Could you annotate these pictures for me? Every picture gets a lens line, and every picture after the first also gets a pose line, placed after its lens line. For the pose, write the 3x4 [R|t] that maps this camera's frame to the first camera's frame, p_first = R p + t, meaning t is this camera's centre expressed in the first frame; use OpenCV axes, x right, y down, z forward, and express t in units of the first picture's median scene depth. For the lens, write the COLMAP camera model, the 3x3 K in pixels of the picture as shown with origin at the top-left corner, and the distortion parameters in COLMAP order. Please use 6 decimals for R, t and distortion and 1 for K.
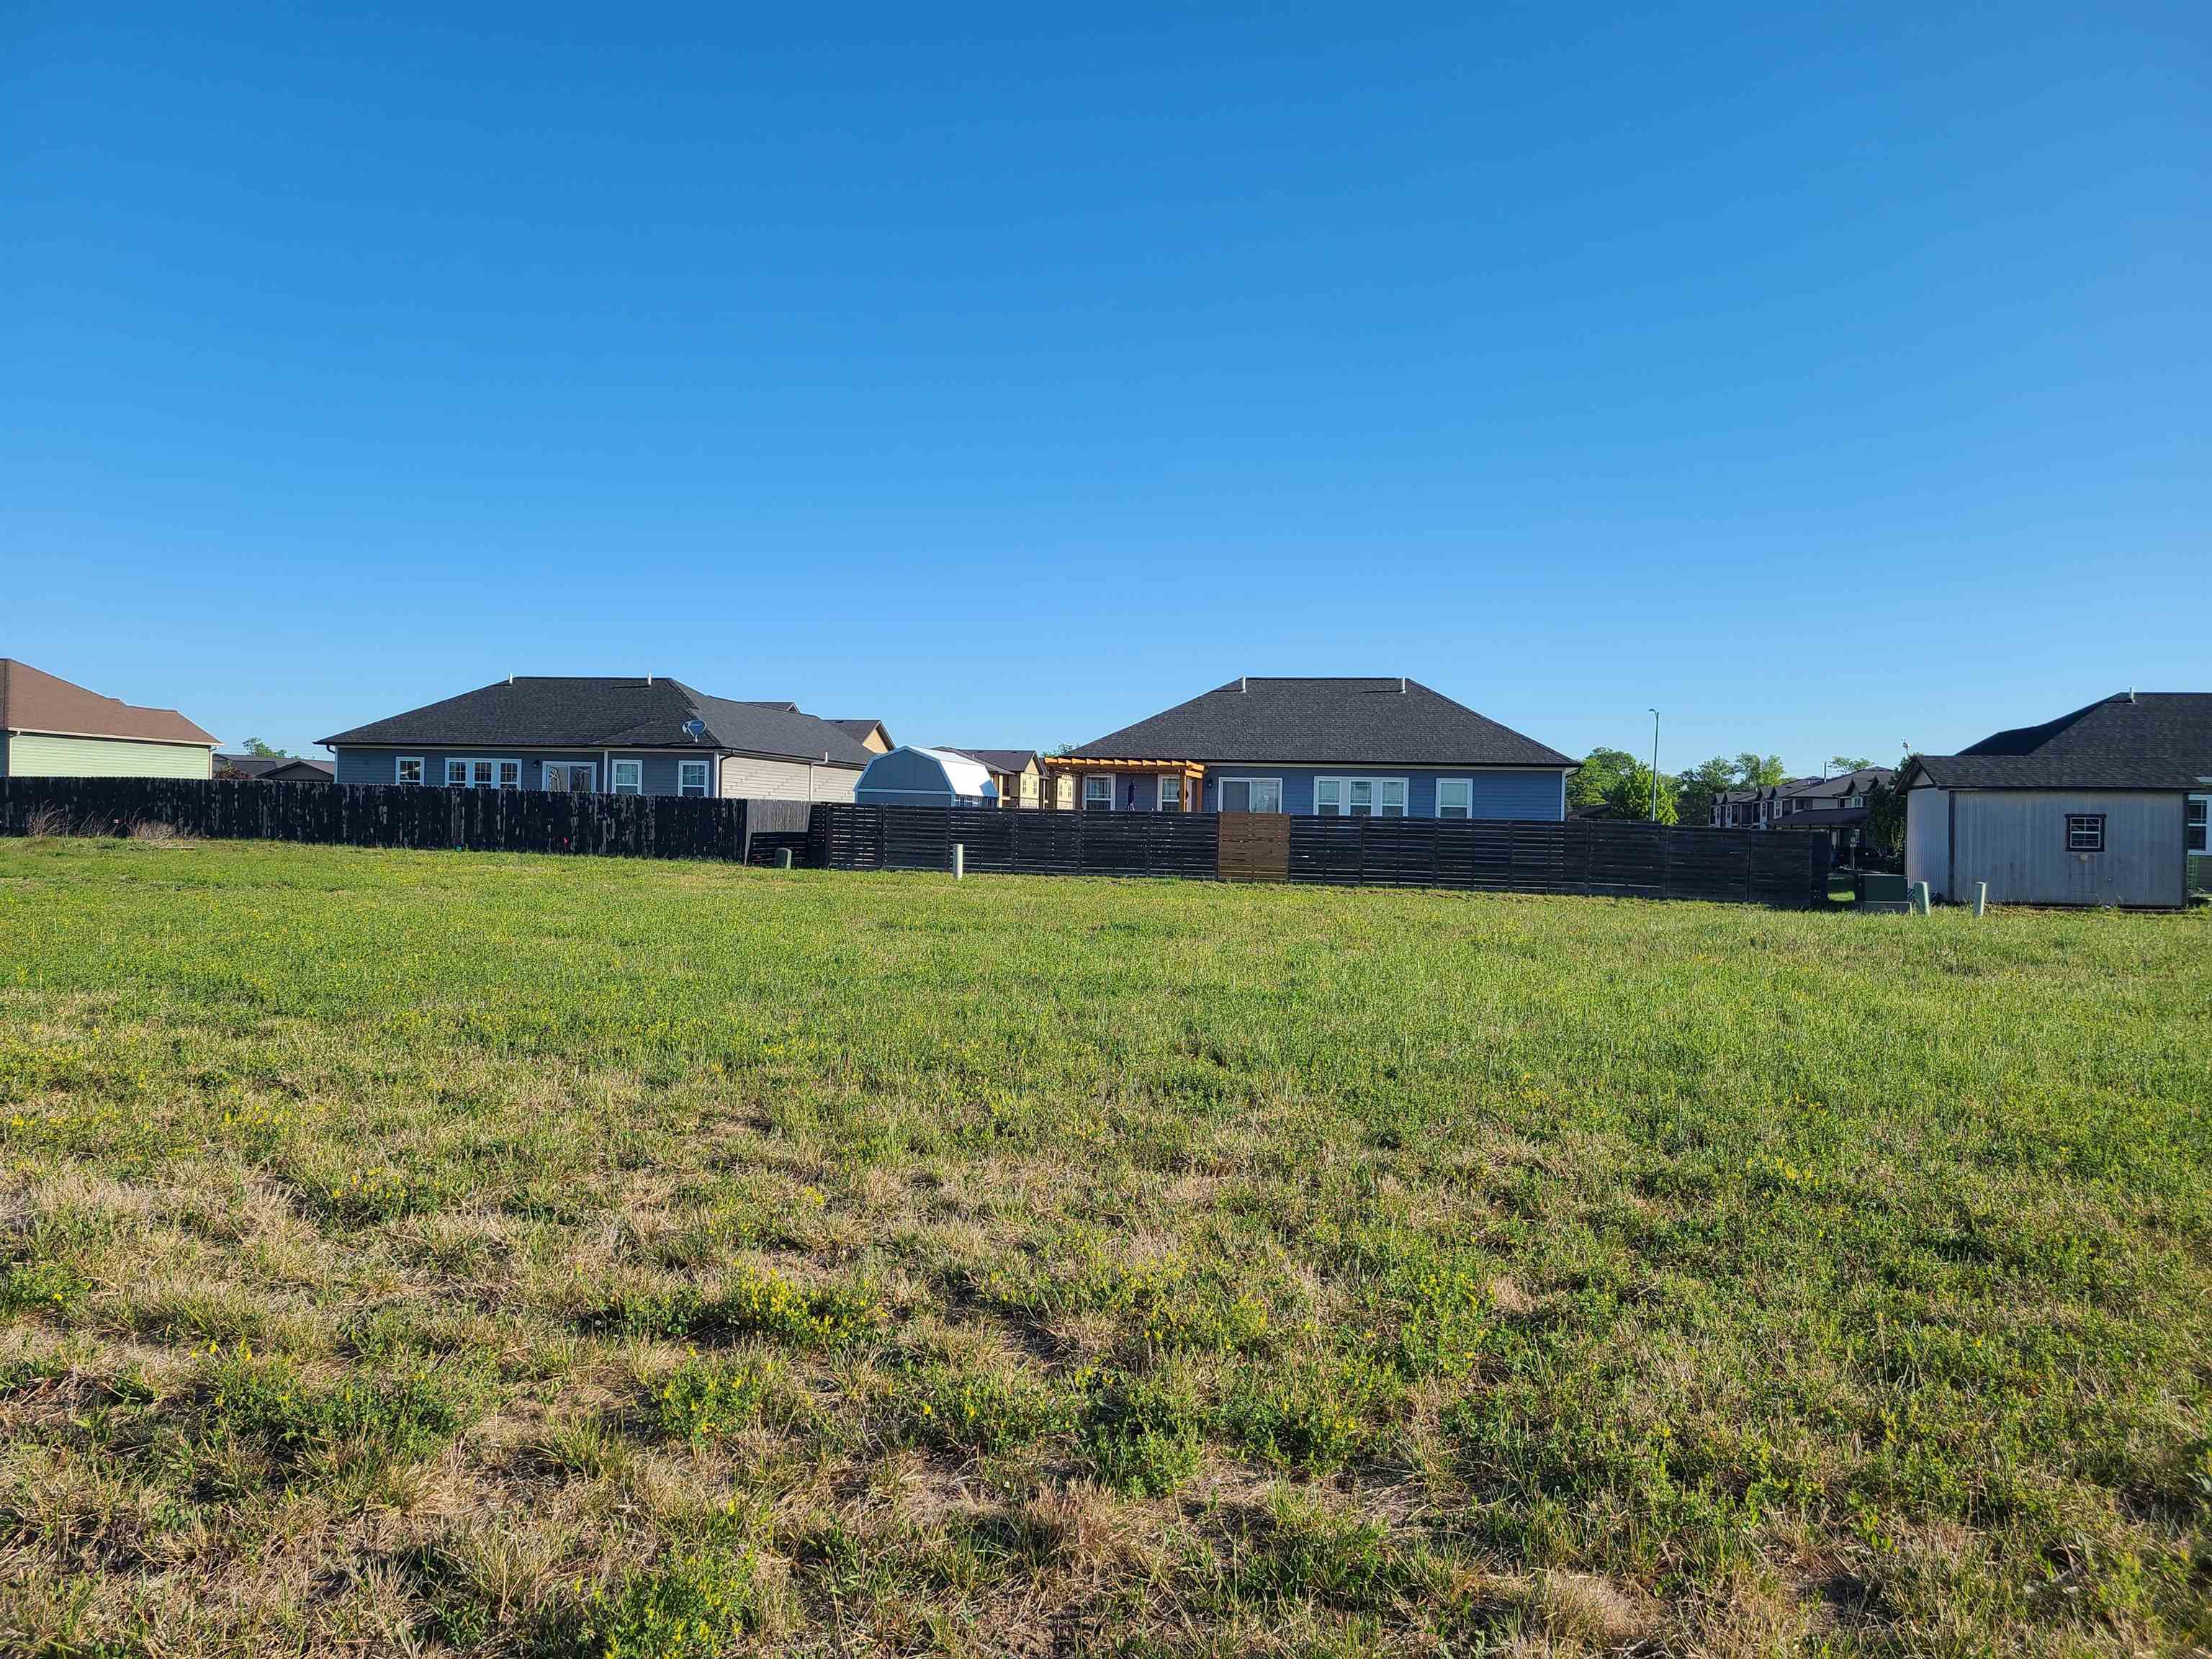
lens RADIAL K [[1661.7, 0, 1106.0], [0, 1661.7, 829.5], [0, 0, 1]] dist [0.142558, 0.001716]
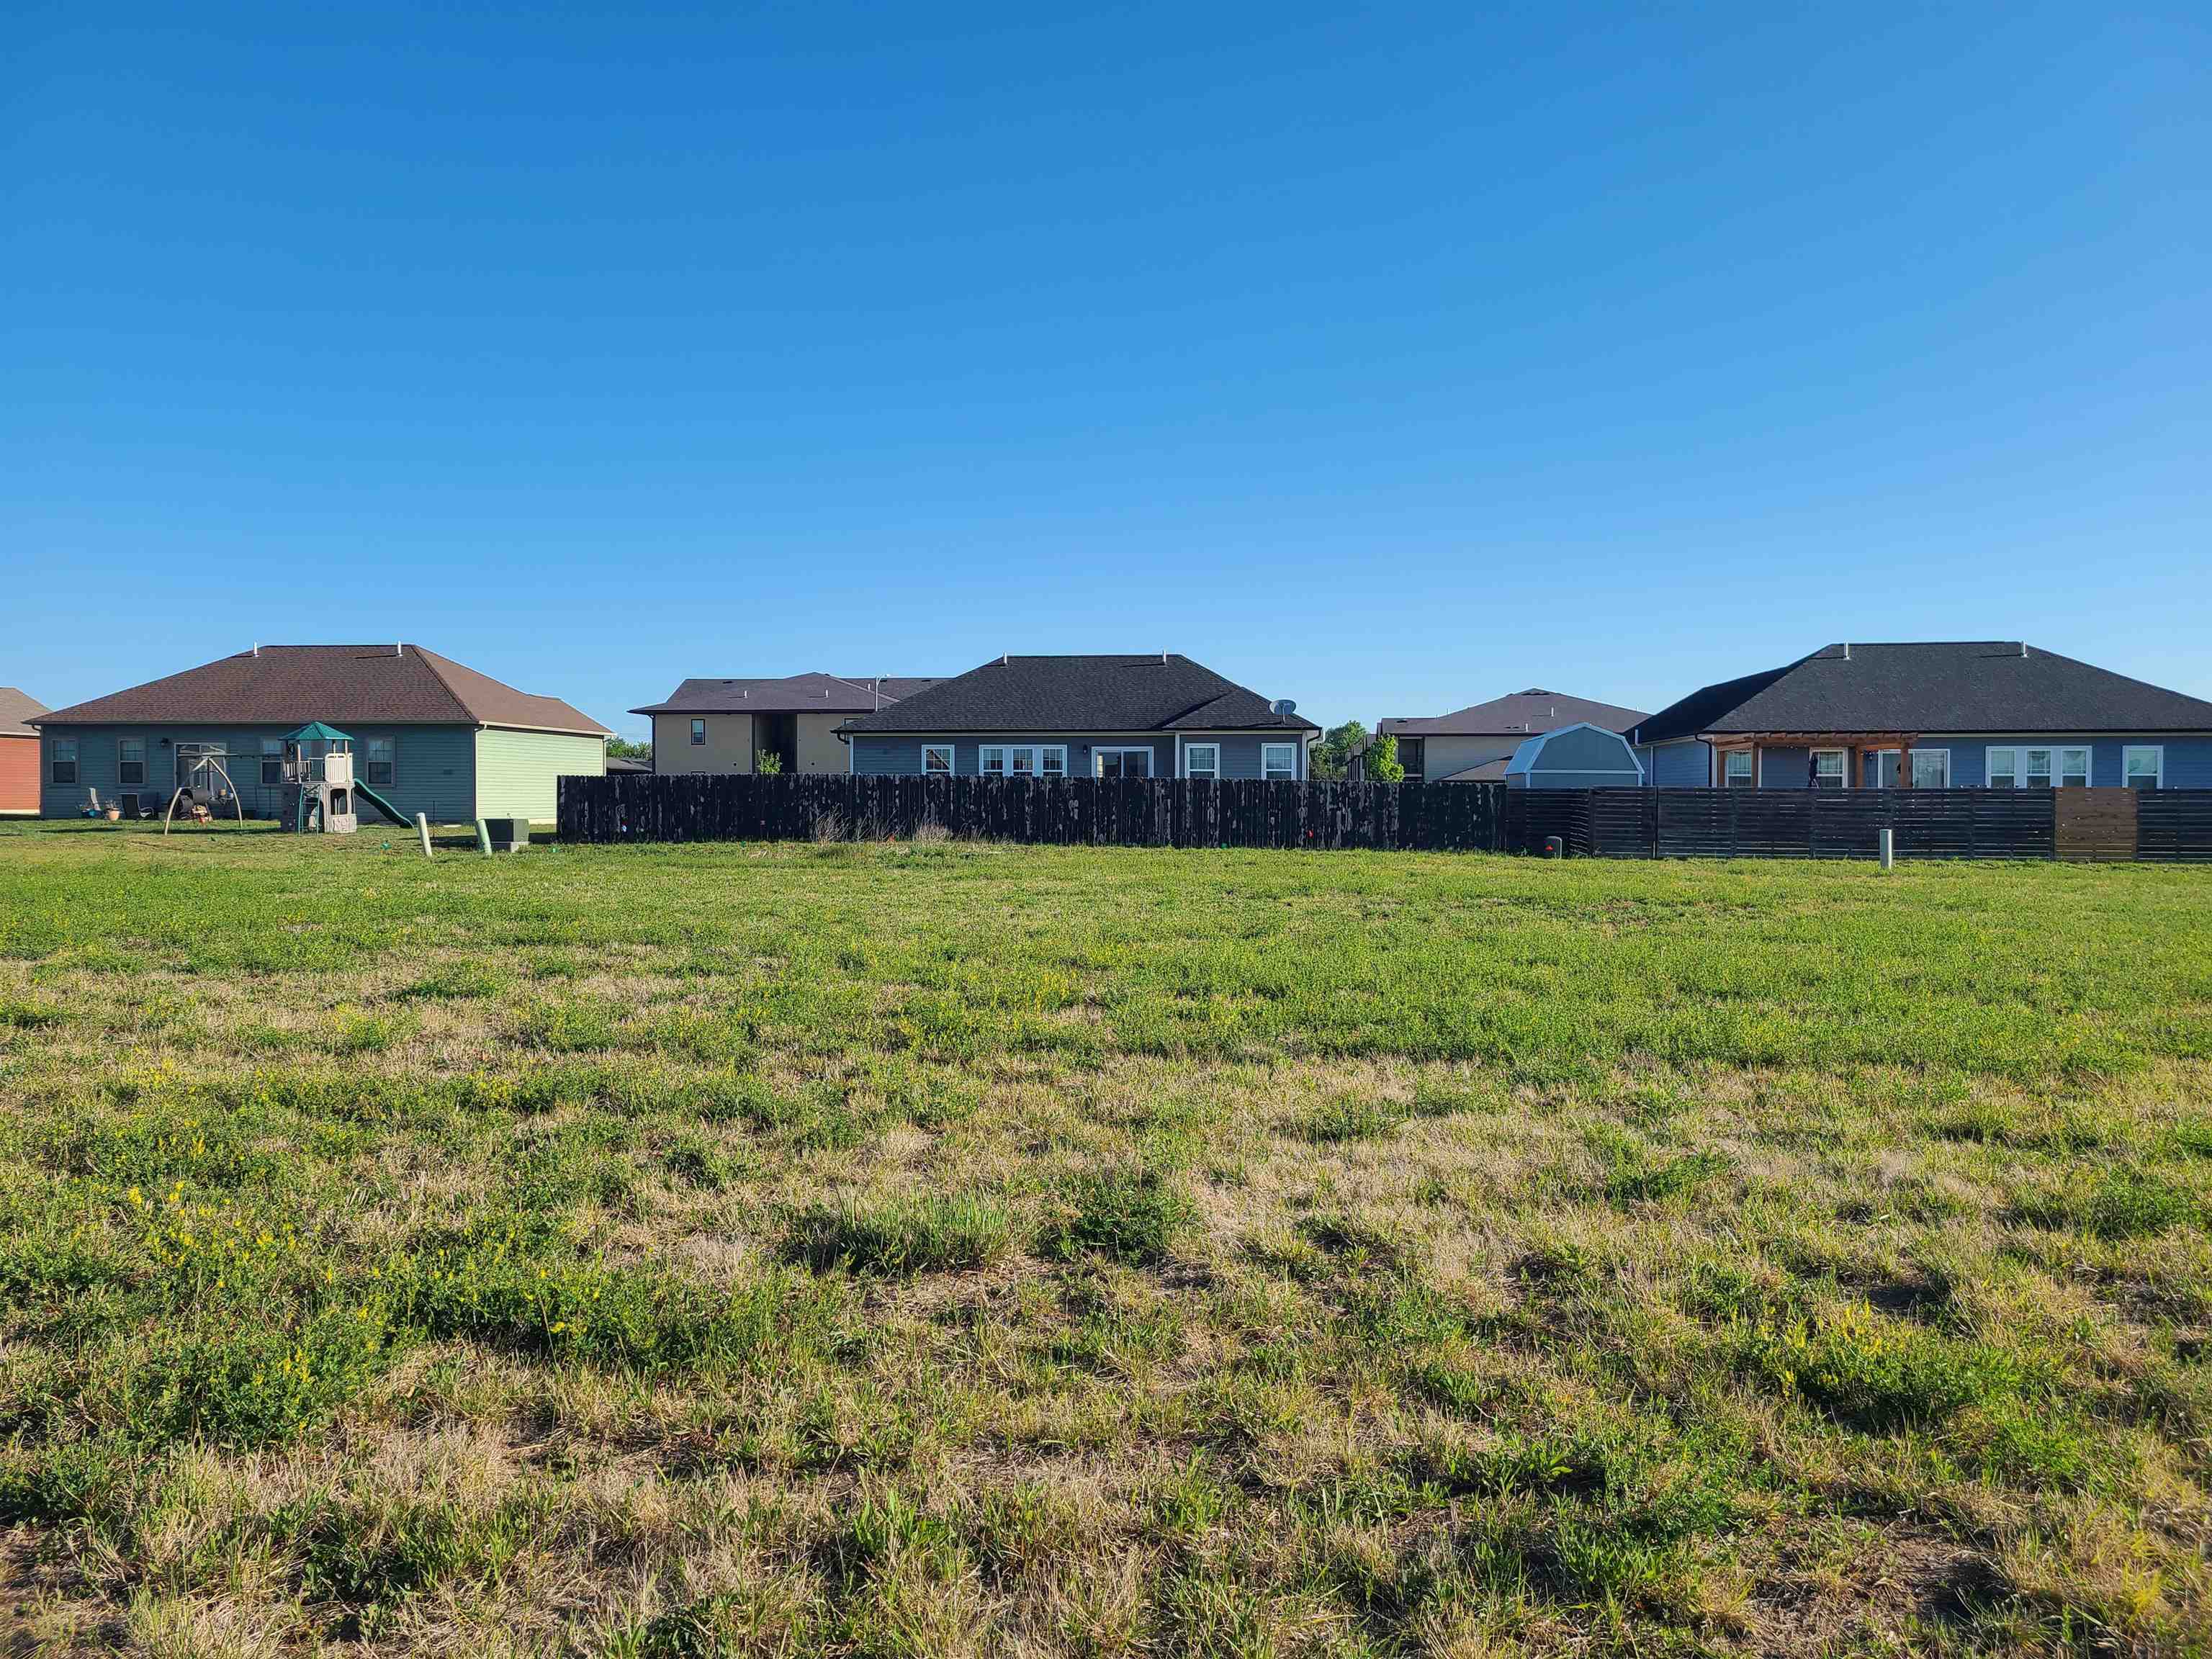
lens RADIAL K [[1669.4, 0, 1106.0], [0, 1669.4, 829.5], [0, 0, 1]] dist [0.080223, -0.000066]
pose [[0.991899, -0.023739, 0.124794, -0.499686], [0.021169, 0.999537, 0.021875, -0.016598], [-0.125255, -0.019056, 0.991942, 0.098196]]
